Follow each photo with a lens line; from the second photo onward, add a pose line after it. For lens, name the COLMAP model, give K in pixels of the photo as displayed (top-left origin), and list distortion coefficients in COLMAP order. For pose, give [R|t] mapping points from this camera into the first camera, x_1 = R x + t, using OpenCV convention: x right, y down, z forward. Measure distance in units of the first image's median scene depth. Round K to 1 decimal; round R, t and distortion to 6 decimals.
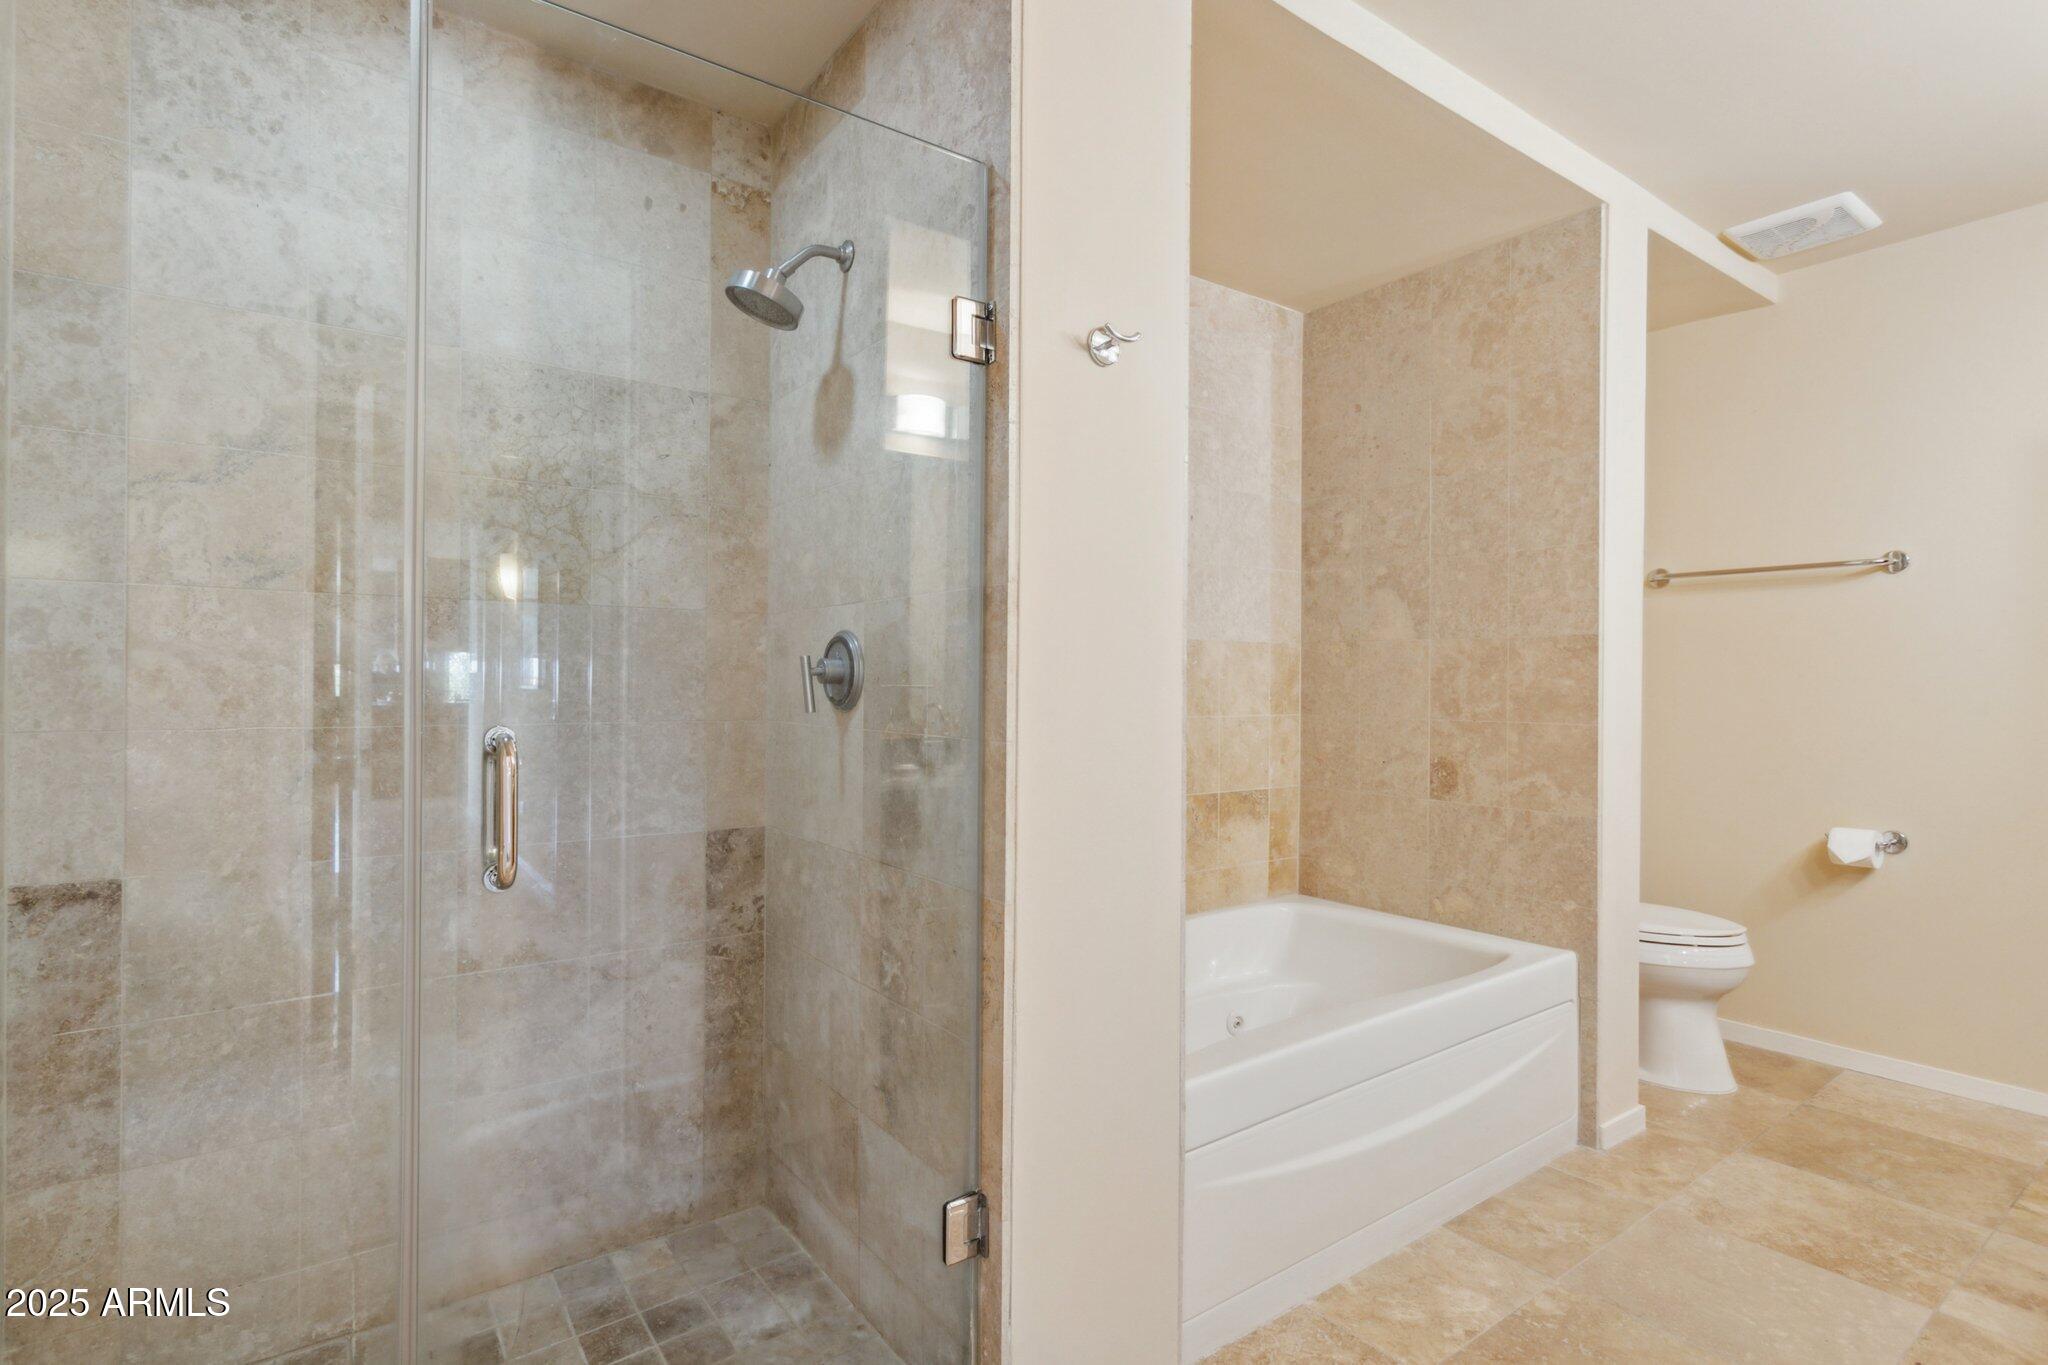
lens RADIAL K [[975.7, 0, 1003.6], [0, 975.7, 683.1], [0, 0, 1]] dist [0.000284, 0.000239]
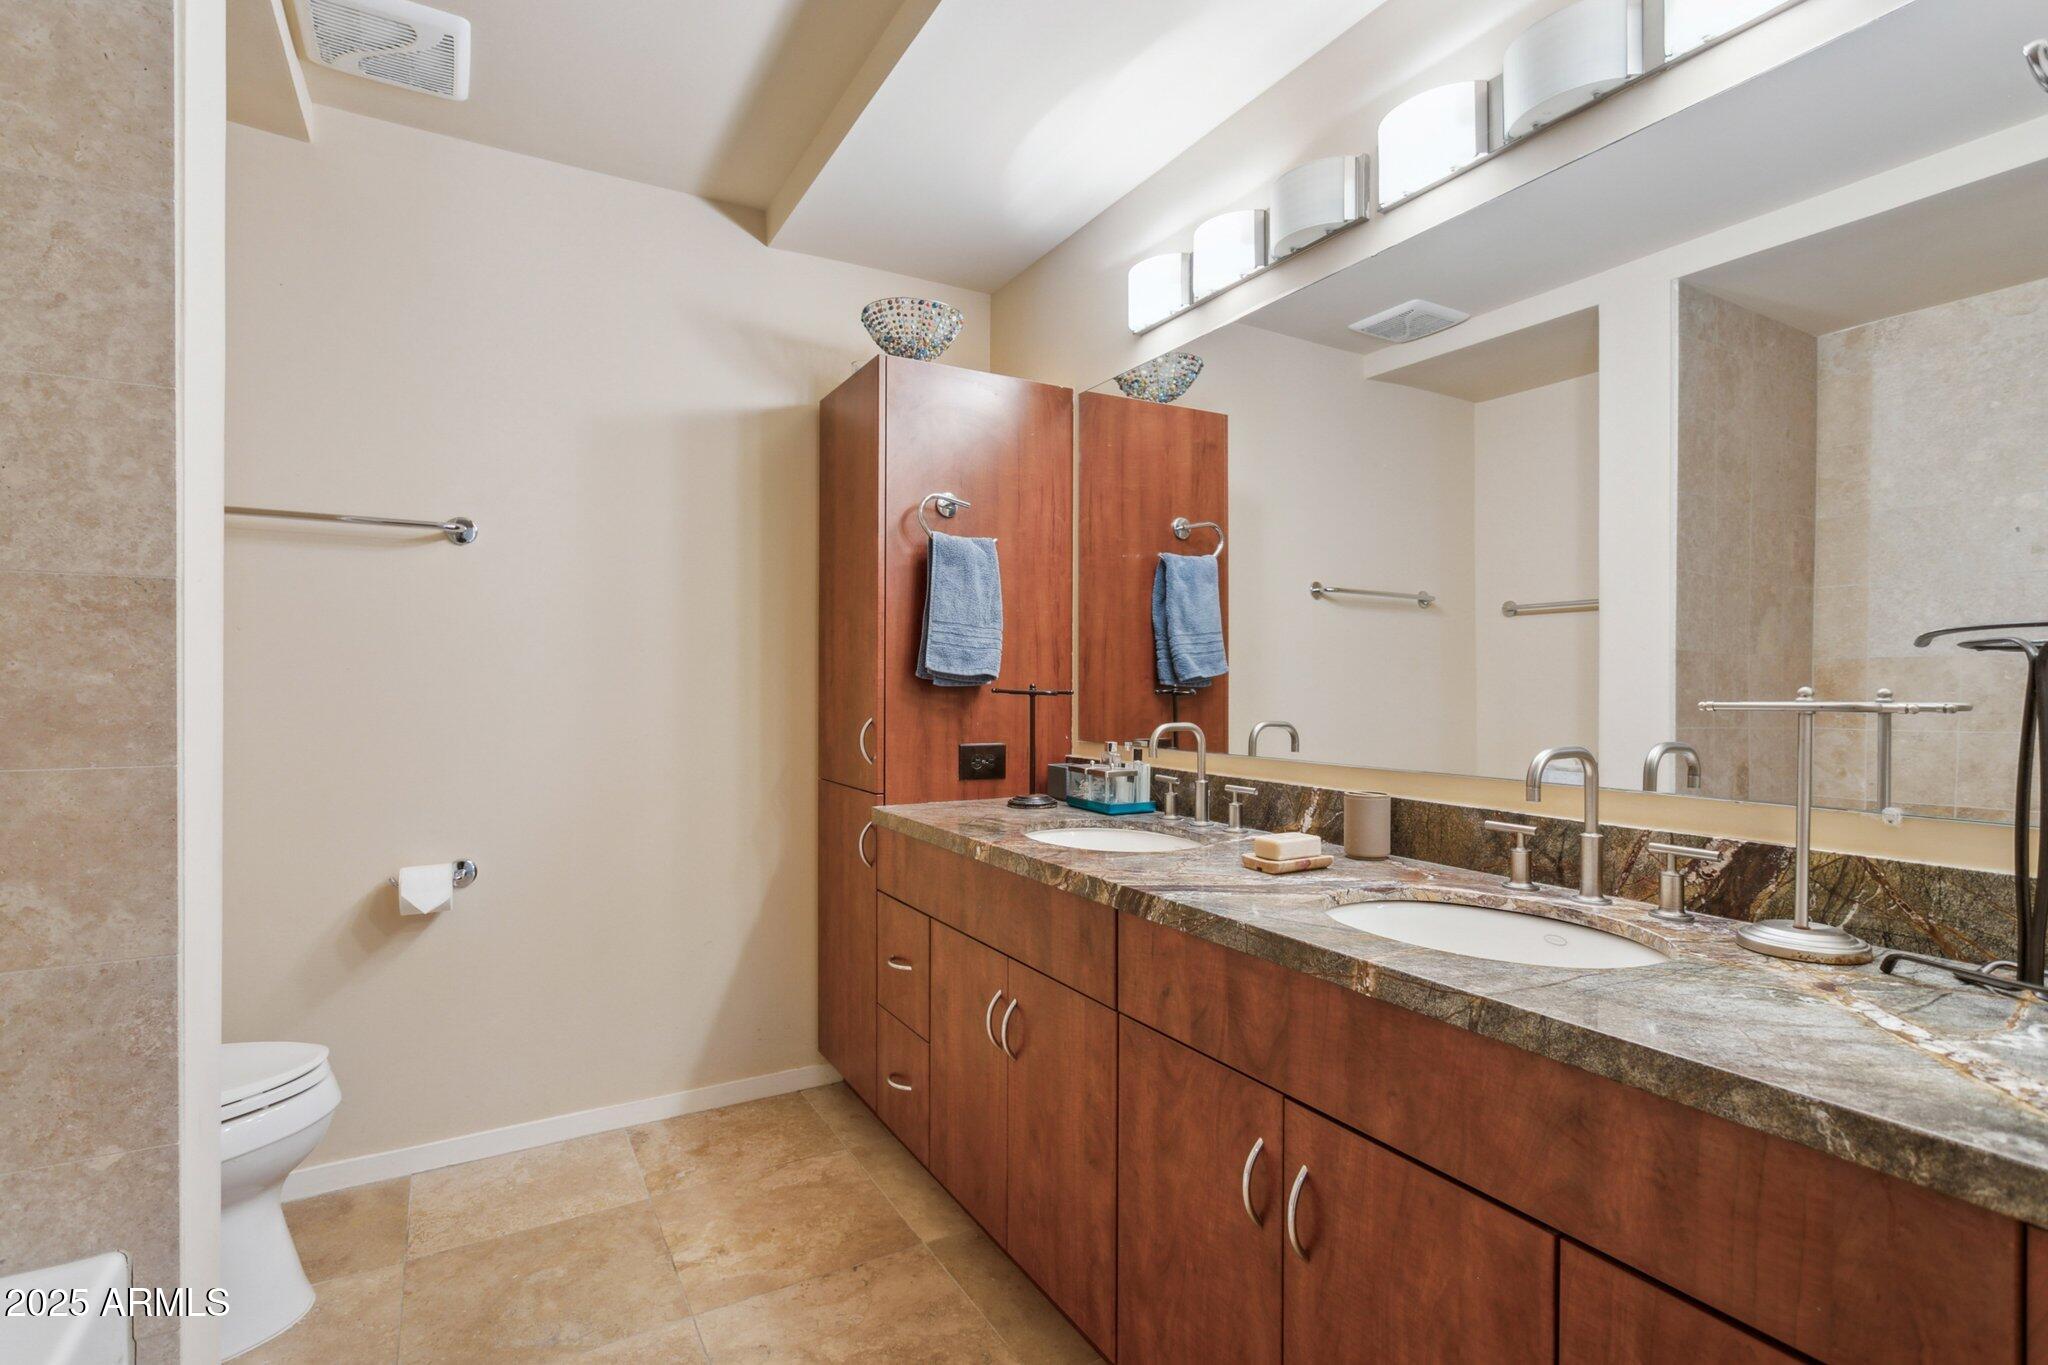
lens RADIAL K [[975.7, 0, 1019.9], [0, 975.7, 690.0], [0, 0, 1]] dist [0.000284, 0.000239]
pose [[0.087215, -0.010620, 0.996133, 0.154449], [-0.001882, 0.999940, 0.010825, -0.000685], [-0.996188, -0.002819, 0.087190, 0.516820]]
